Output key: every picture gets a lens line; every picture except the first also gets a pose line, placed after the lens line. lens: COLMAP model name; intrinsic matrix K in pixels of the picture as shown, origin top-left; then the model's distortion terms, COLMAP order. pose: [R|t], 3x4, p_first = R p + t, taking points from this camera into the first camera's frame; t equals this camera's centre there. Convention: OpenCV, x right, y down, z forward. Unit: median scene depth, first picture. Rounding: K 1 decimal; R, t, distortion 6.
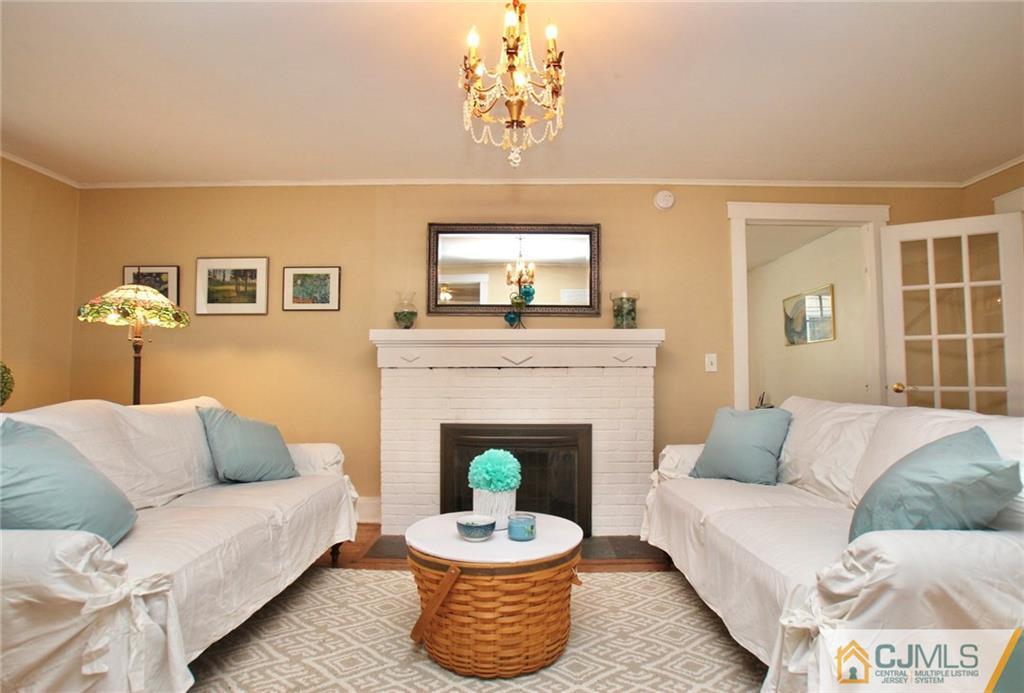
lens RADIAL K [[523.0, 0, 513.4], [0, 523.0, 348.6], [0, 0, 1]] dist [-0.038656, 0.004338]
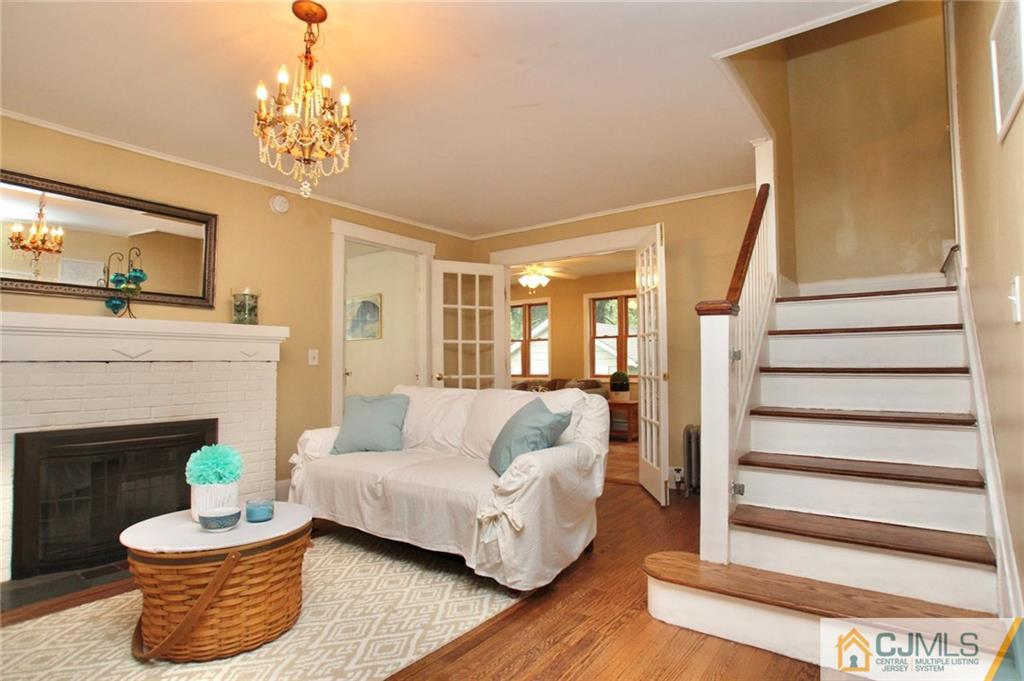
lens RADIAL K [[522.3, 0, 513.9], [0, 522.3, 339.9], [0, 0, 1]] dist [-0.004039, 0.000569]
pose [[0.618774, 0.033103, 0.784871, -0.265506], [-0.035618, 0.999266, -0.014065, -0.011052], [-0.784761, -0.019253, 0.619499, -0.051052]]
